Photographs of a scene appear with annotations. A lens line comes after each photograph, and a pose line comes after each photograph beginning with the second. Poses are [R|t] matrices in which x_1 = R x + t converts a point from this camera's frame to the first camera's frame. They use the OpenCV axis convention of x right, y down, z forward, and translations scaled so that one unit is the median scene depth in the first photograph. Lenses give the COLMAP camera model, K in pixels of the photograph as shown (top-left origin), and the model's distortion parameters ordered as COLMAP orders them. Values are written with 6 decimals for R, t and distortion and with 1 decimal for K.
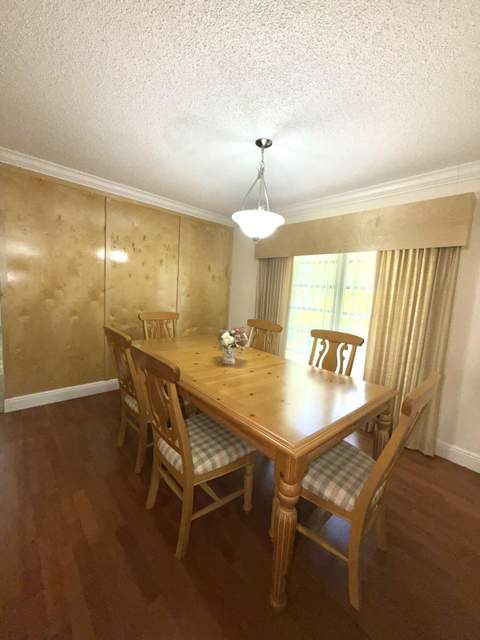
lens RADIAL K [[255.3, 0, 240.0], [0, 255.3, 320.0], [0, 0, 1]] dist [-0.001578, -0.000260]
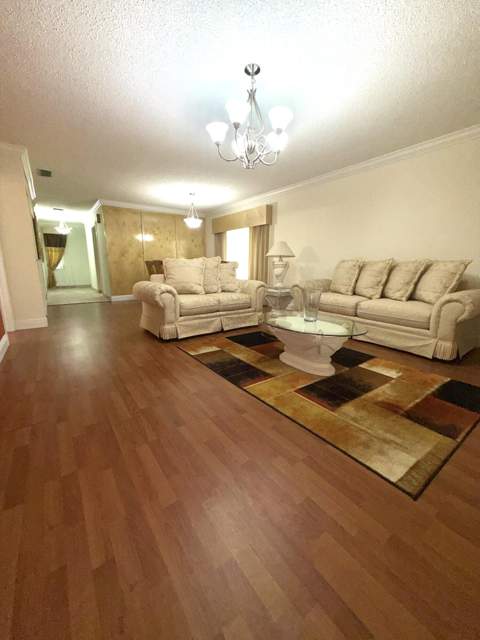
lens RADIAL K [[255.3, 0, 240.0], [0, 255.3, 320.0], [0, 0, 1]] dist [-0.001578, -0.000260]
pose [[0.989937, -0.031975, -0.137846, 0.562986], [0.045488, 0.994340, 0.096016, 0.265979], [0.133996, -0.101320, 0.985789, -1.079454]]
